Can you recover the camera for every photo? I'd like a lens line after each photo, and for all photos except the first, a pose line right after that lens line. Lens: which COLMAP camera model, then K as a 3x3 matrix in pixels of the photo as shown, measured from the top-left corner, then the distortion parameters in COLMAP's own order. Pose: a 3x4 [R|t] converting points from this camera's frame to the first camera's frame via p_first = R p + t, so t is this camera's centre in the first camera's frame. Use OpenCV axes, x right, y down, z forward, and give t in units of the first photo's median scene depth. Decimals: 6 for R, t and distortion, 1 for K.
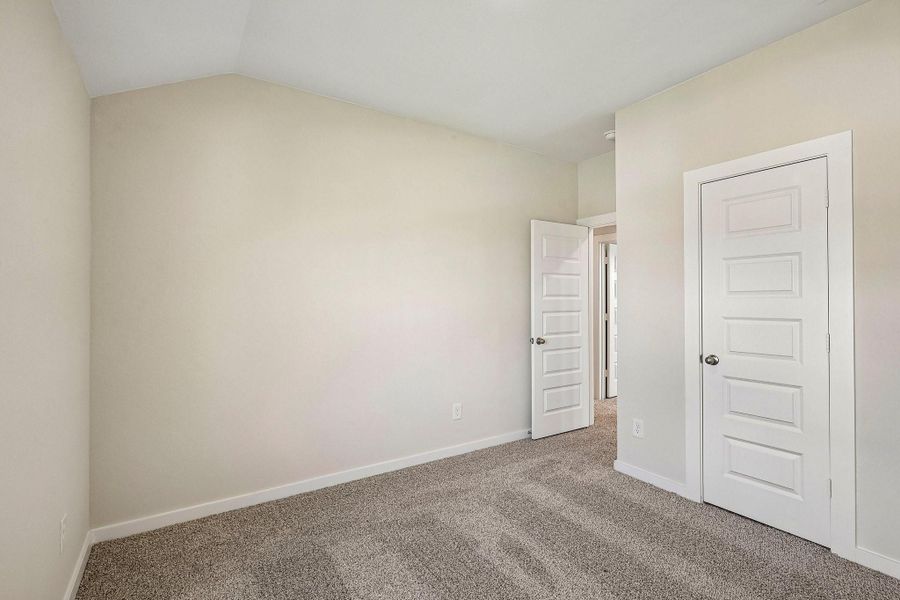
lens RADIAL K [[415.5, 0, 444.6], [0, 415.5, 299.6], [0, 0, 1]] dist [-0.006856, 0.000634]
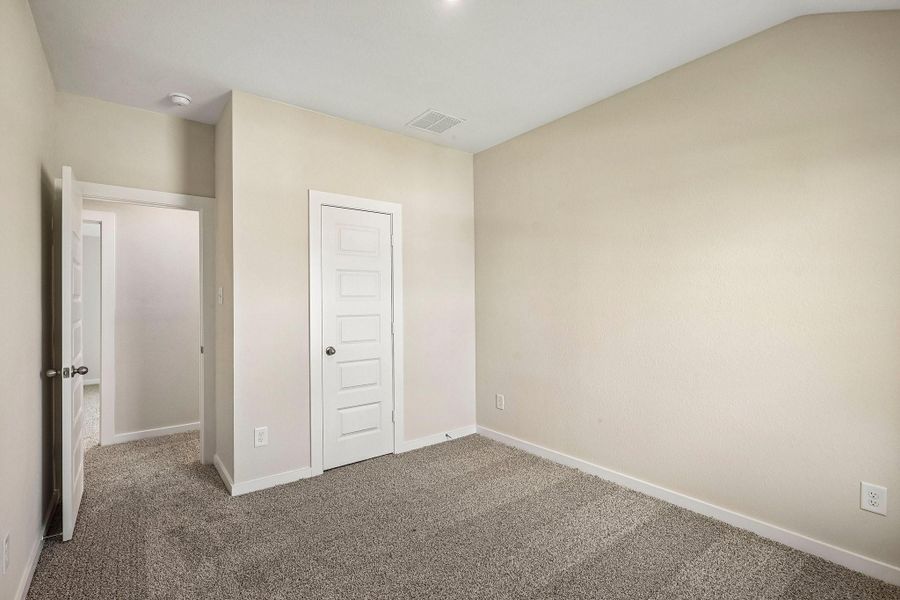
lens RADIAL K [[452.6, 0, 427.0], [0, 452.6, 295.9], [0, 0, 1]] dist [0.046316, -0.028602]
pose [[-0.087004, 0.003090, 0.996203, -0.715131], [-0.005018, 0.999981, -0.003540, -0.014409], [-0.996195, -0.005307, -0.086987, 0.821639]]
